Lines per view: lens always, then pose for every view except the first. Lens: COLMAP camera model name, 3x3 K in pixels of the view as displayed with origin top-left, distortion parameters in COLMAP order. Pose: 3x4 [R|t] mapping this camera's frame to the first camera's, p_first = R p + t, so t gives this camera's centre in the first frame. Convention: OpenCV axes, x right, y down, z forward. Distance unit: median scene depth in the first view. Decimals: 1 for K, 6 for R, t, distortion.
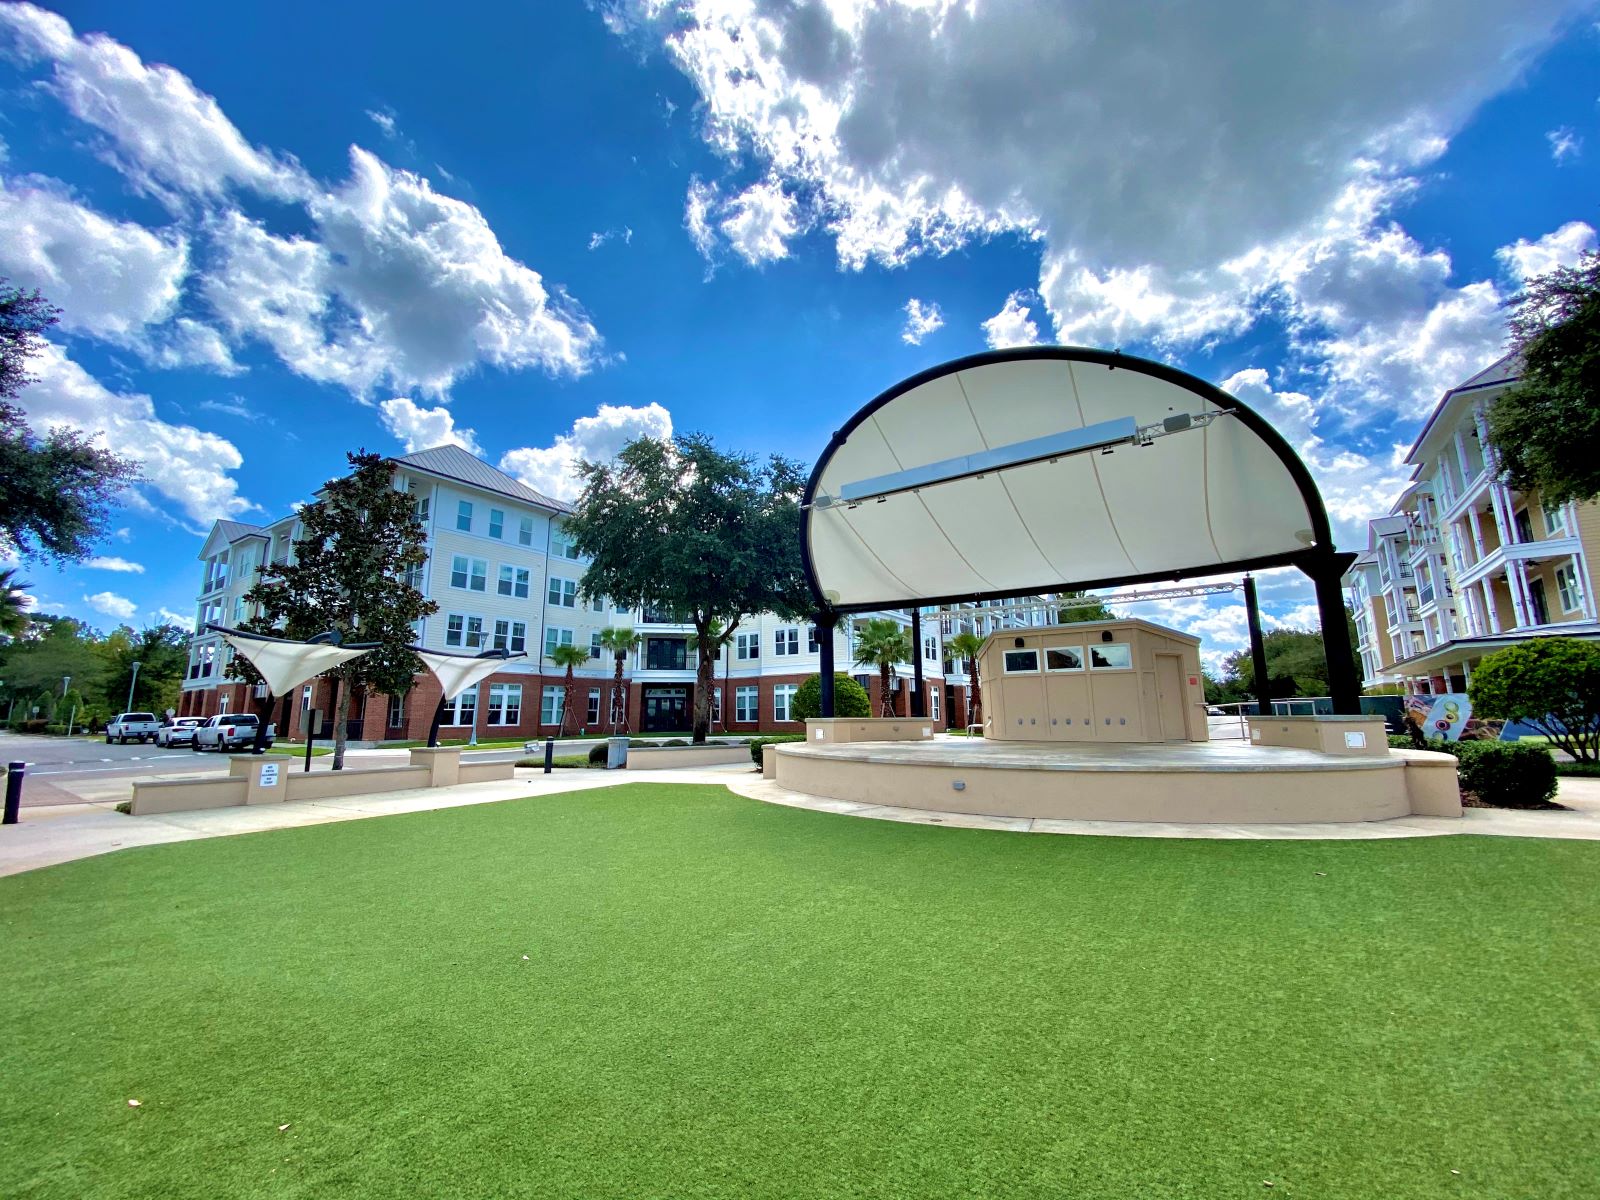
lens RADIAL K [[653.3, 0, 806.4], [0, 653.3, 601.2], [0, 0, 1]] dist [-0.000526, 0.000024]
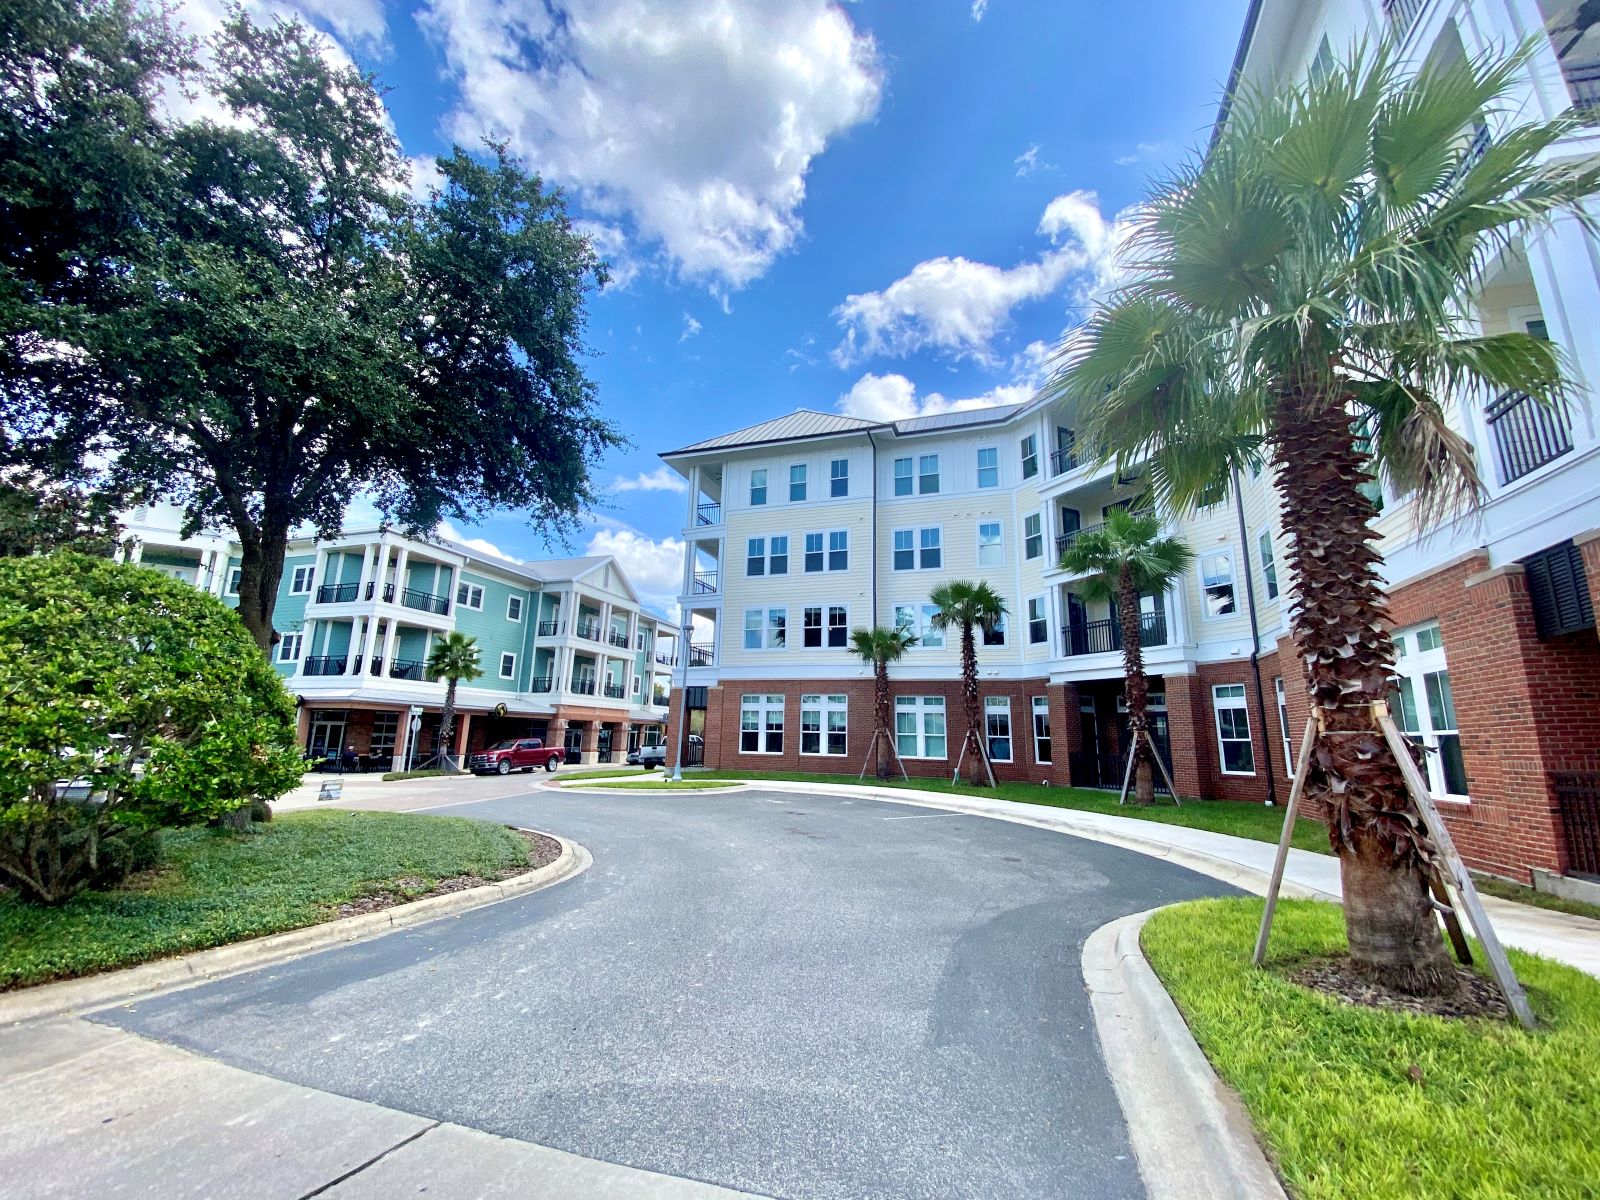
lens RADIAL K [[653.3, 0, 805.0], [0, 653.3, 599.4], [0, 0, 1]] dist [-0.000526, 0.000024]
pose [[0.271840, -0.201297, -0.941054, 0.211475], [0.147671, 0.975022, -0.165905, 0.140373], [0.950945, -0.093867, 0.294776, 0.785689]]
